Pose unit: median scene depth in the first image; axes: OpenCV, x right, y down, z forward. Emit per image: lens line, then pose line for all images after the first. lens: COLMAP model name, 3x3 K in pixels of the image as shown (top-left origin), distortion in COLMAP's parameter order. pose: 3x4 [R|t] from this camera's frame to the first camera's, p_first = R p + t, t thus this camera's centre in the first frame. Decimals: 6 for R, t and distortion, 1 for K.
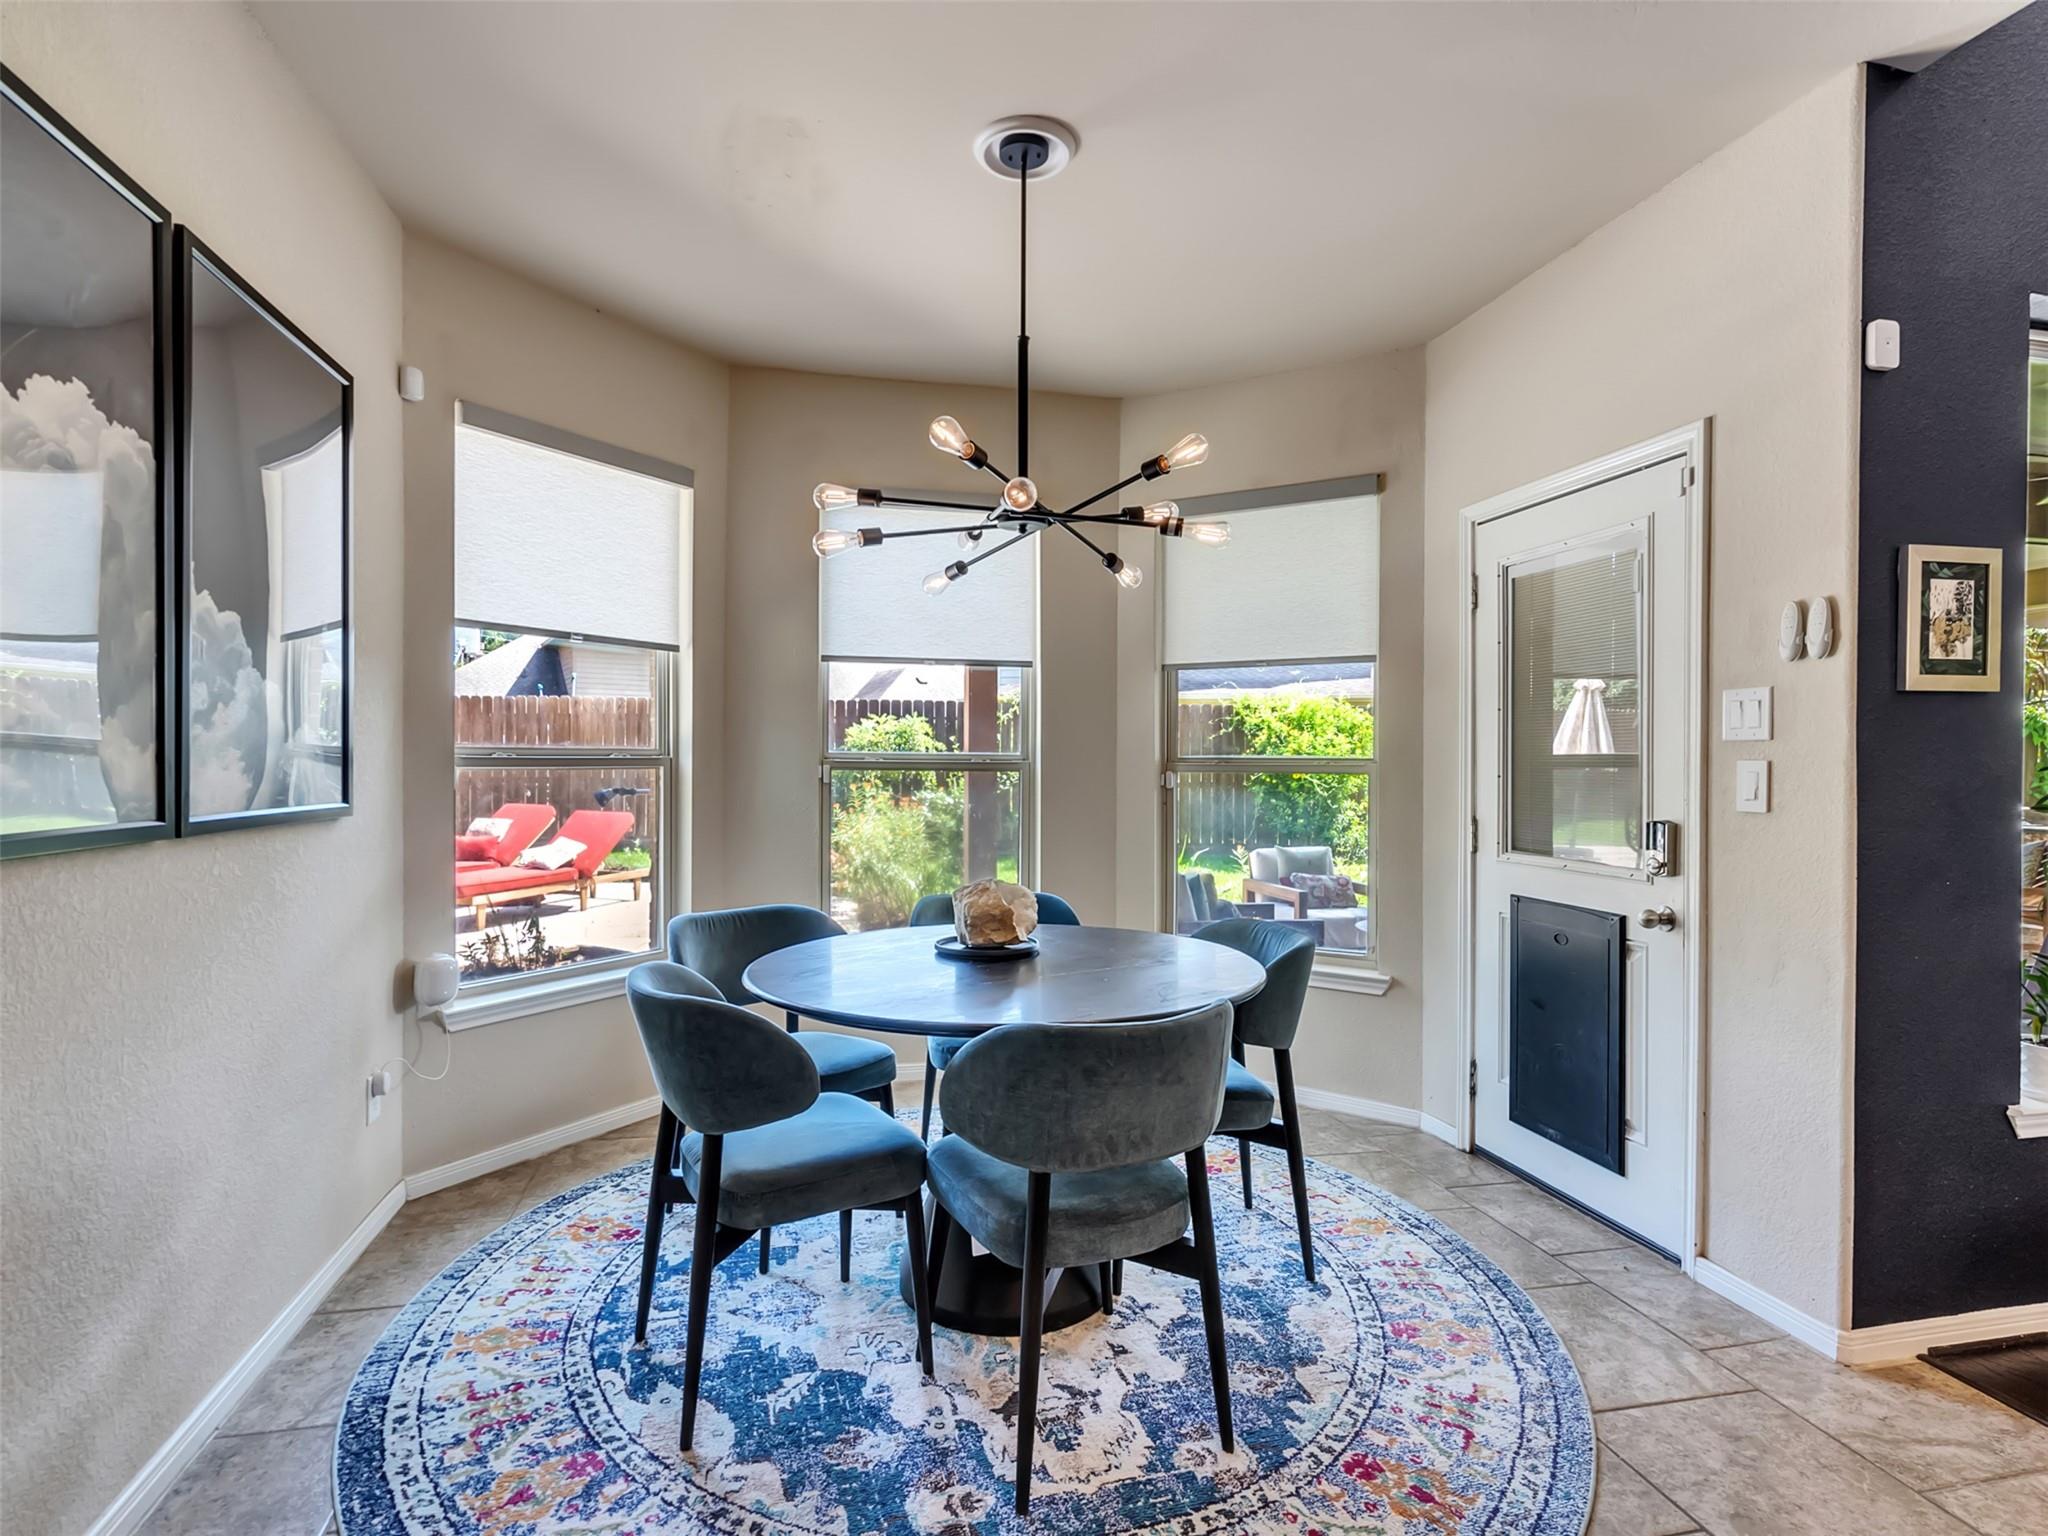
lens RADIAL K [[1050.4, 0, 1008.9], [0, 1050.4, 766.8], [0, 0, 1]] dist [-0.007151, 0.003332]
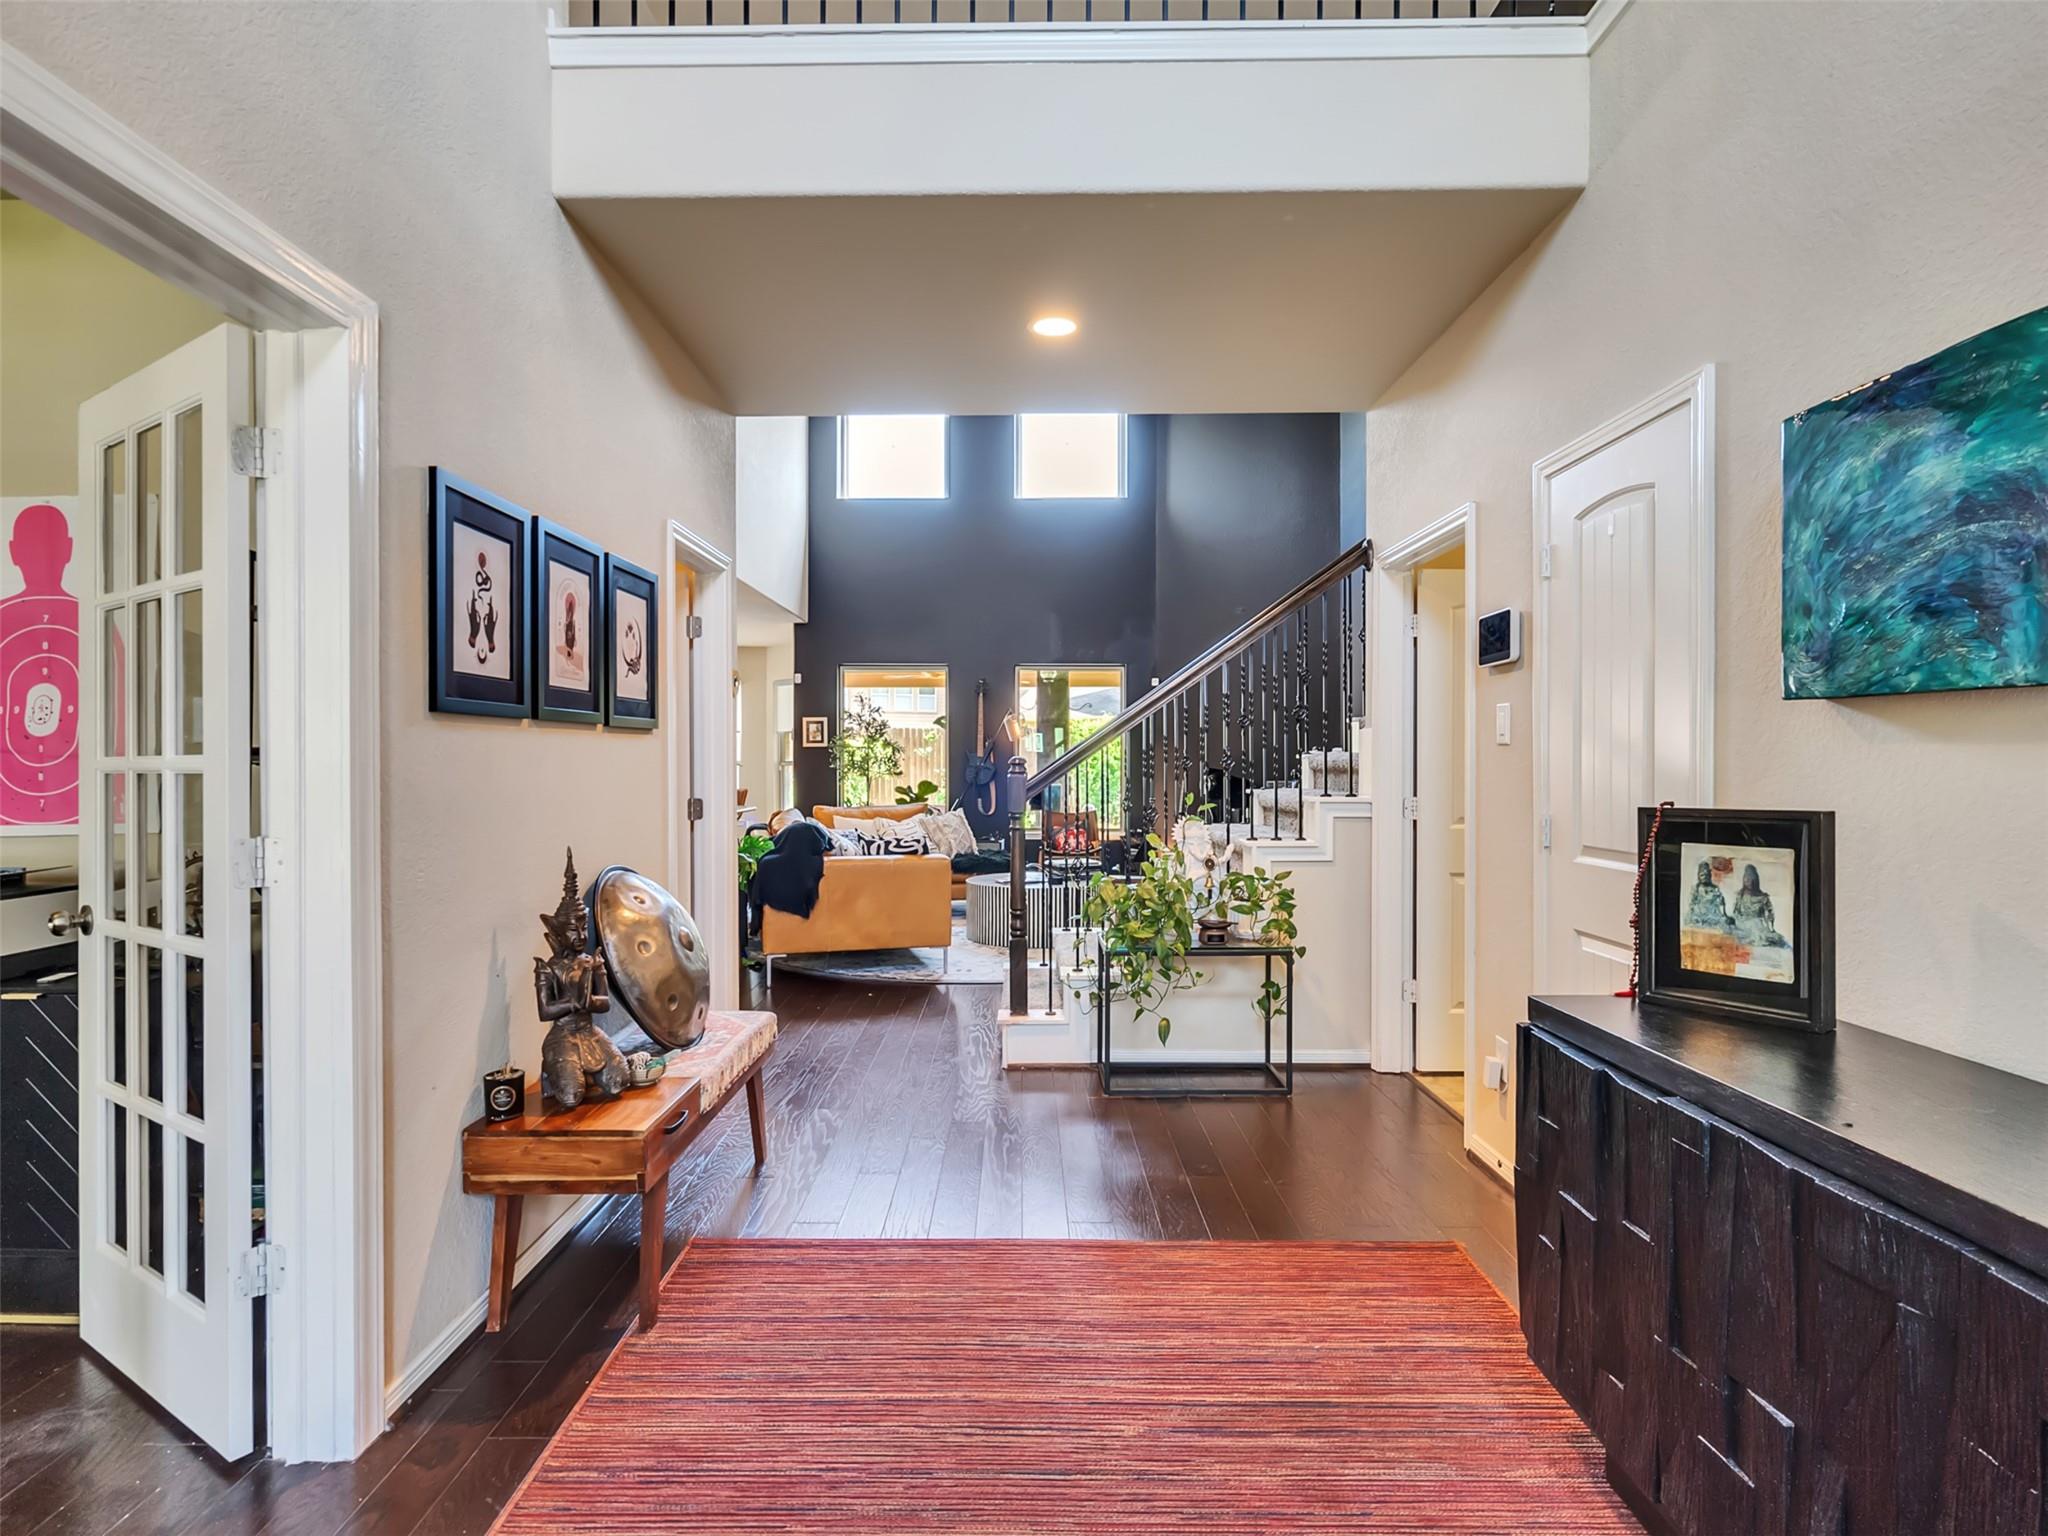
lens RADIAL K [[1050.4, 0, 1025.2], [0, 1050.4, 765.0], [0, 0, 1]] dist [-0.007151, 0.003332]
pose [[0.977344, -0.006769, -0.211548, 2.238796], [0.005842, 0.999970, -0.005010, 0.034971], [0.211575, 0.003660, 0.977355, -2.800387]]
